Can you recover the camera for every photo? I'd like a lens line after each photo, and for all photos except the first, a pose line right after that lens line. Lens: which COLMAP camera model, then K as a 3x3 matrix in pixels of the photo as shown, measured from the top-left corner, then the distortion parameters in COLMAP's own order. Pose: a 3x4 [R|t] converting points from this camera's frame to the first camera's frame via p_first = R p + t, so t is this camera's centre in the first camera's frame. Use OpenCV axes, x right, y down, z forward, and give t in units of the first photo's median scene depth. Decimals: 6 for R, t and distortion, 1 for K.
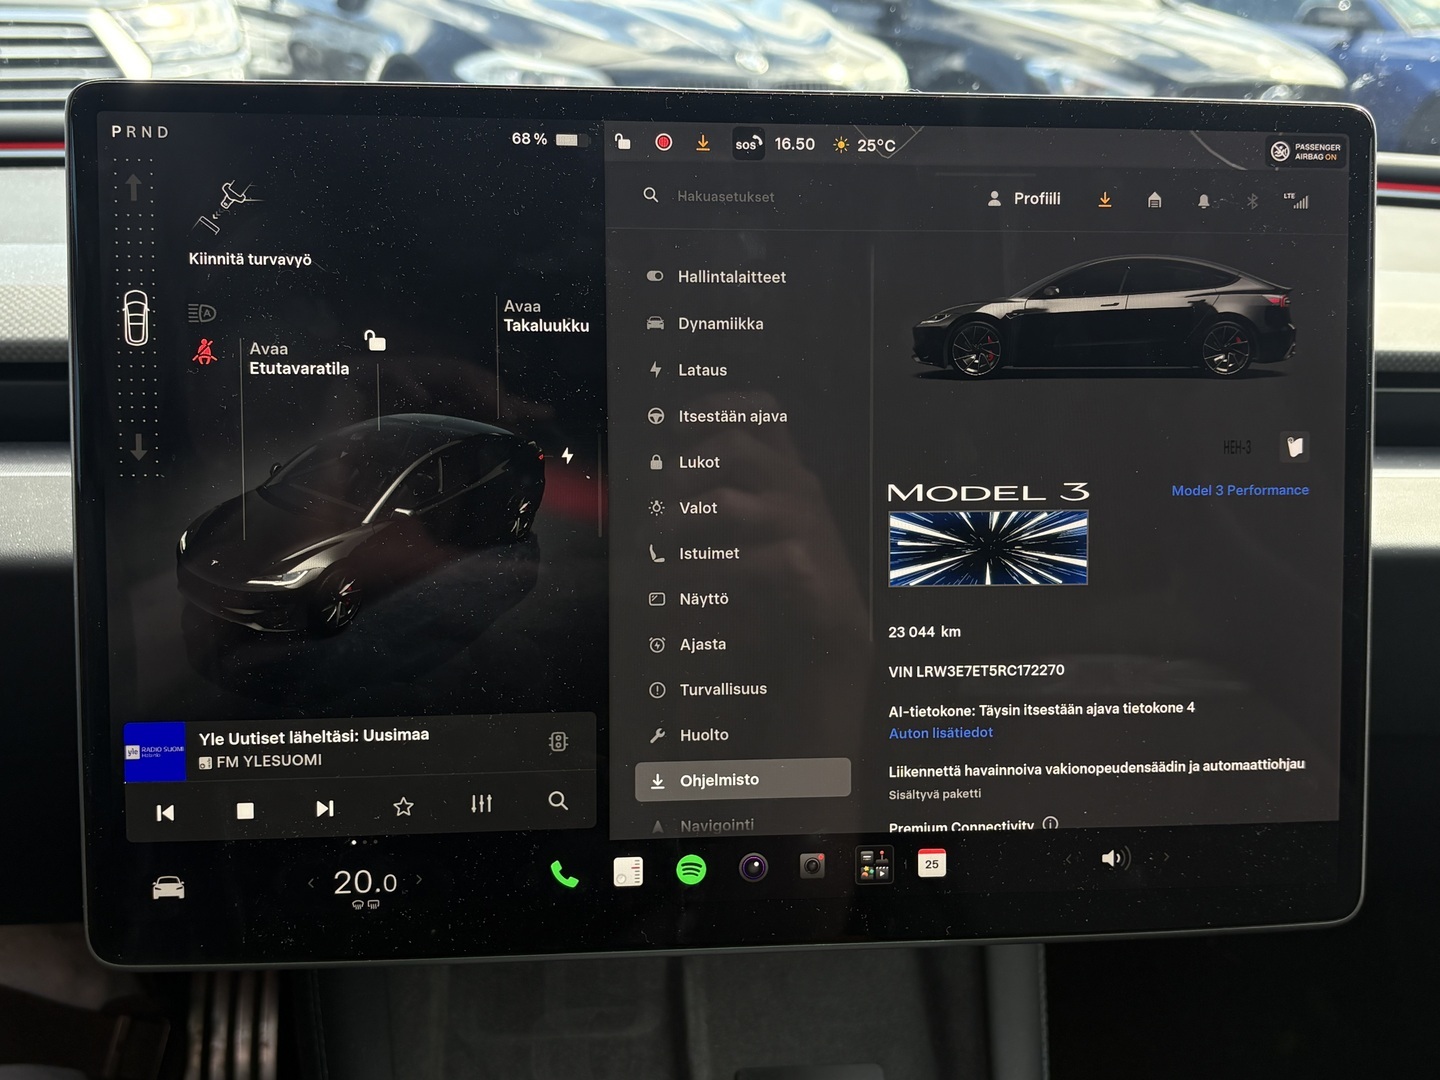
lens RADIAL K [[1631.4, 0, 719.8], [0, 1631.4, 540.1], [0, 0, 1]] dist [0.036182, 0.000000]
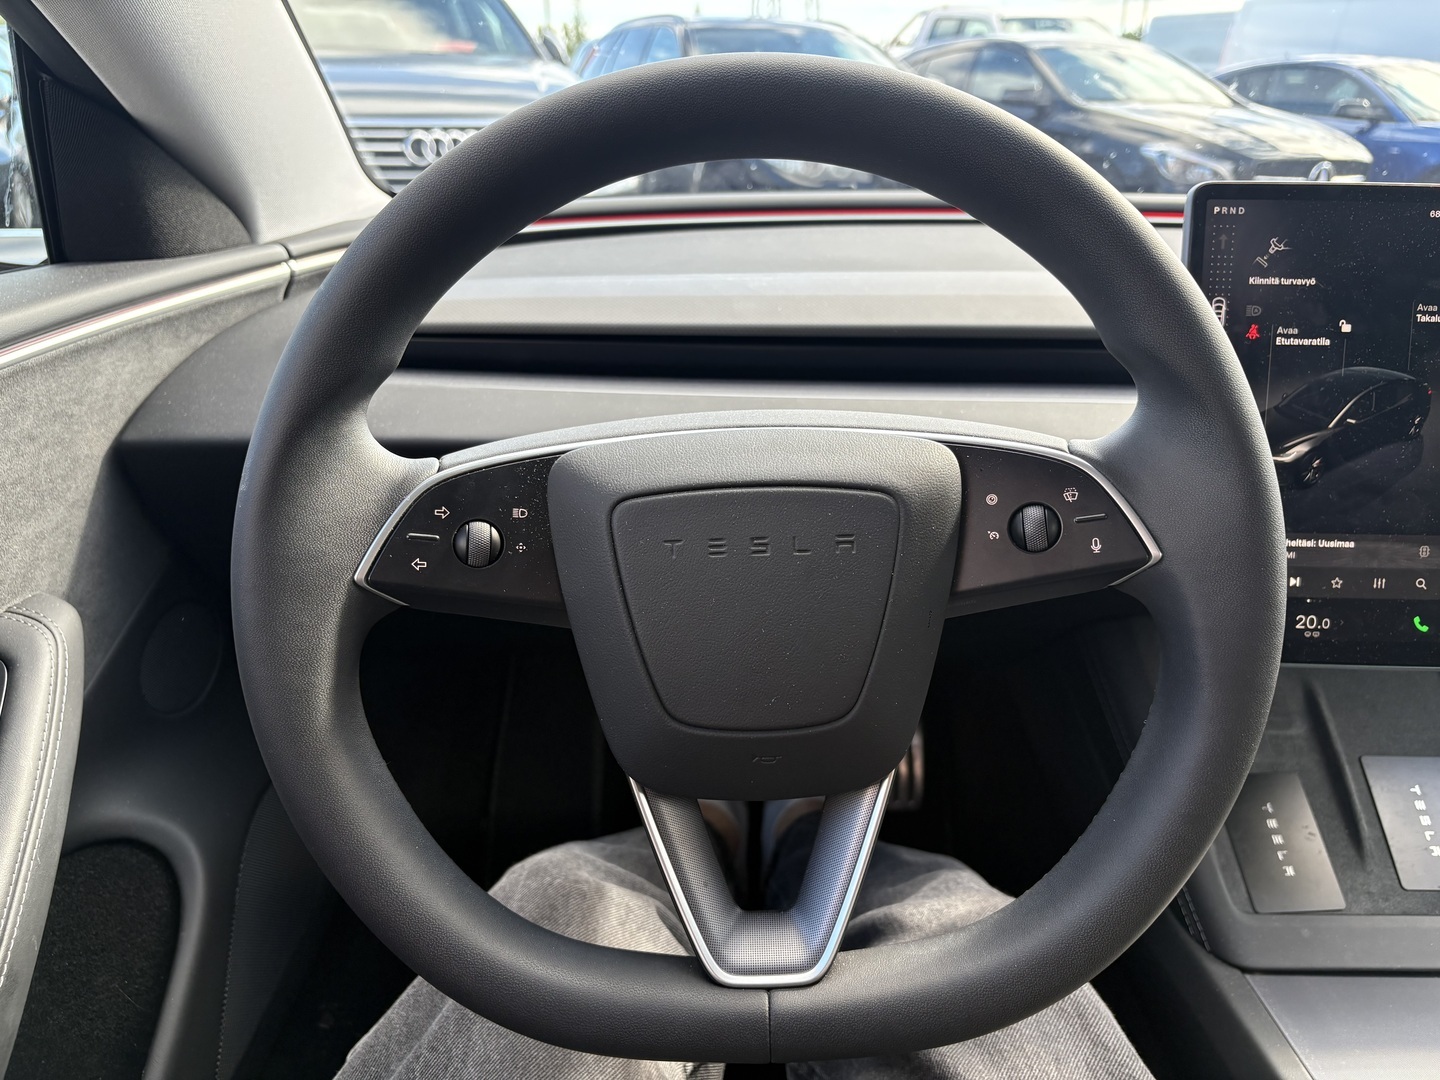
lens RADIAL K [[1095.7, 0, 720.4], [0, 1095.7, 538.6], [0, 0, 1]] dist [0.043739, -0.010182]
pose [[0.994842, 0.034419, -0.095416, -0.769759], [-0.028638, 0.997708, 0.061307, 0.057194], [0.097307, -0.058258, 0.993548, -0.305825]]
